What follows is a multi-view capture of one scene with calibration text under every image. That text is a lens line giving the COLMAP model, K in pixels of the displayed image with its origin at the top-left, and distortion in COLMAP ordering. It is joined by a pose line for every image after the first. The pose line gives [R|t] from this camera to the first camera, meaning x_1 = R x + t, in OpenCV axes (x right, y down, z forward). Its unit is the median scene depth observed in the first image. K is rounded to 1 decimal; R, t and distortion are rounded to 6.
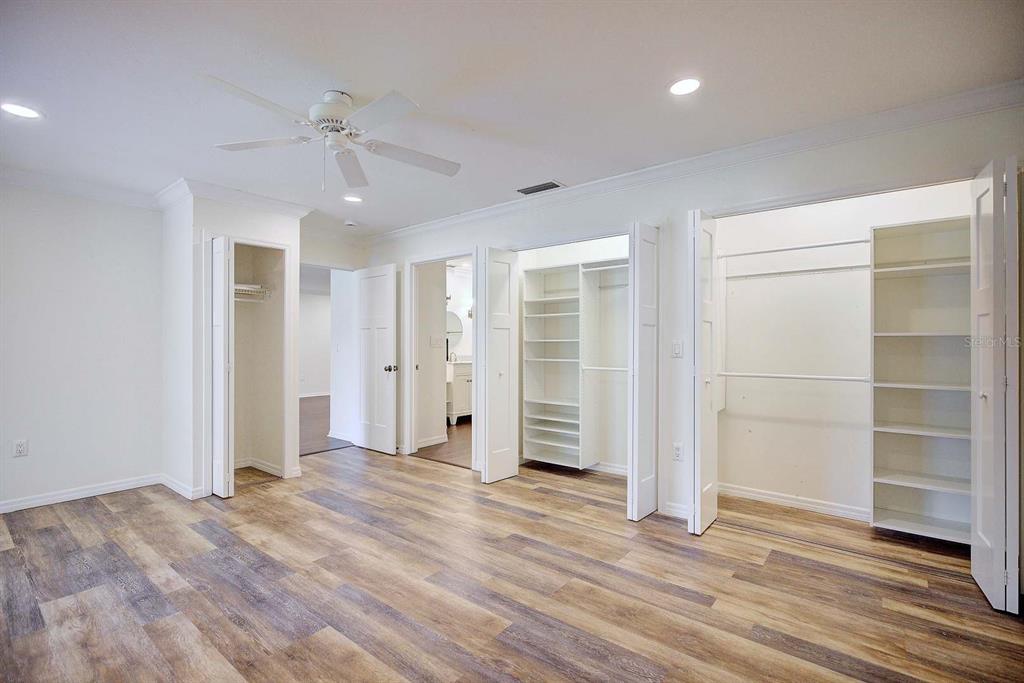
lens RADIAL K [[477.5, 0, 508.9], [0, 477.5, 344.3], [0, 0, 1]] dist [-0.000010, 0.000248]
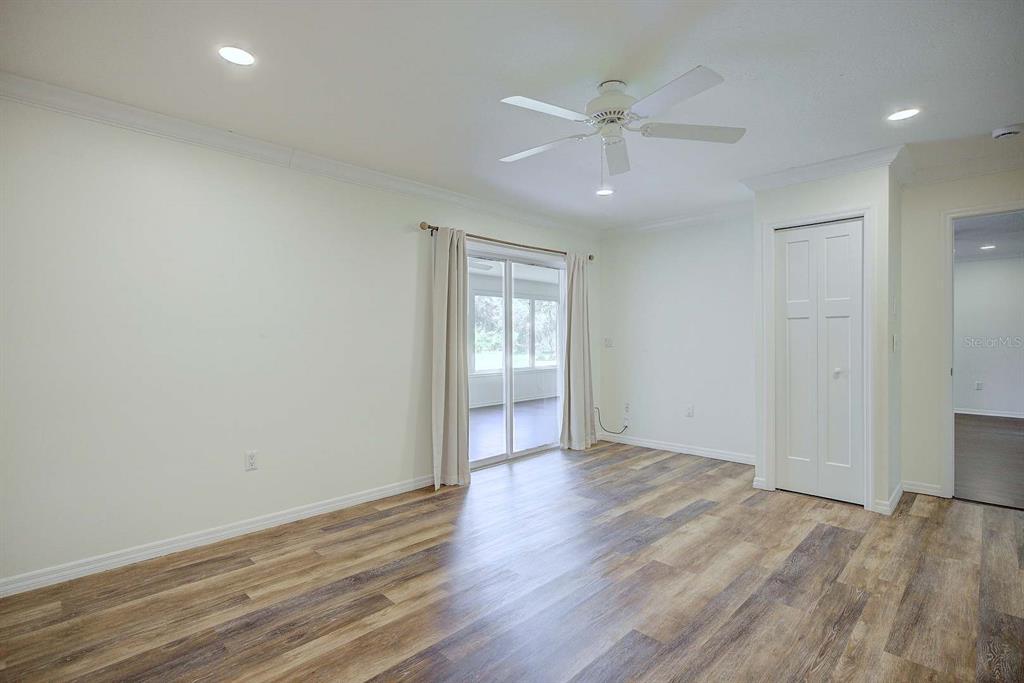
lens RADIAL K [[477.5, 0, 508.8], [0, 477.5, 340.7], [0, 0, 1]] dist [-0.000010, 0.000248]
pose [[-0.112446, 0.003541, -0.993651, 0.499402], [0.006392, 0.999976, 0.002841, -0.001143], [0.993637, -0.006032, -0.112466, 0.681750]]
